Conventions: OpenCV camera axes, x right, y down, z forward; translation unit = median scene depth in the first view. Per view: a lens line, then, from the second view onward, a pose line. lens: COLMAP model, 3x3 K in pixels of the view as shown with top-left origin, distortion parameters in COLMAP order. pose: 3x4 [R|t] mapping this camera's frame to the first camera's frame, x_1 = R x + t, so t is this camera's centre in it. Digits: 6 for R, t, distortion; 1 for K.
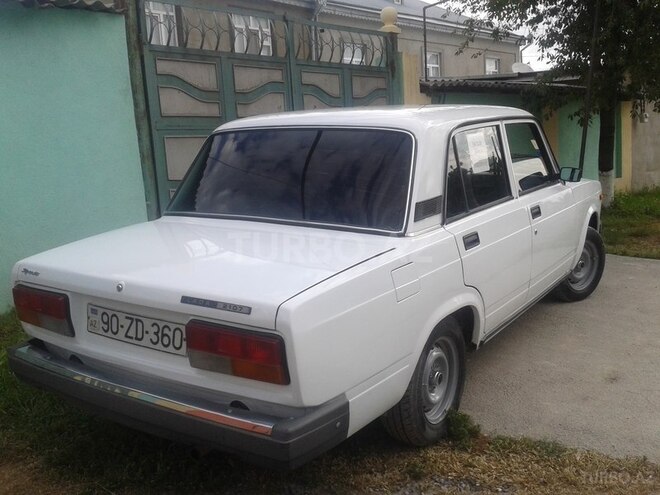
lens RADIAL K [[668.1, 0, 328.5], [0, 668.1, 264.9], [0, 0, 1]] dist [0.139086, -0.376164]
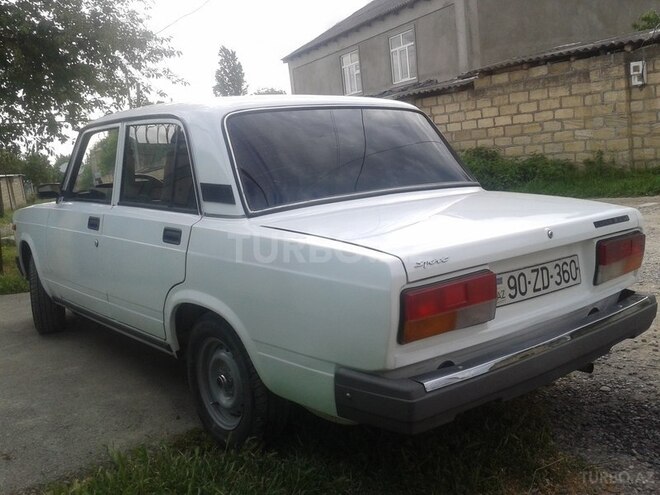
lens RADIAL K [[668.1, 0, 328.5], [0, 668.1, 264.9], [0, 0, 1]] dist [0.139086, -0.376164]
pose [[0.276345, -0.144852, 0.950080, -1.302982], [0.261432, 0.962627, 0.070724, -0.074857], [-0.924817, 0.228837, 0.303886, 0.984321]]
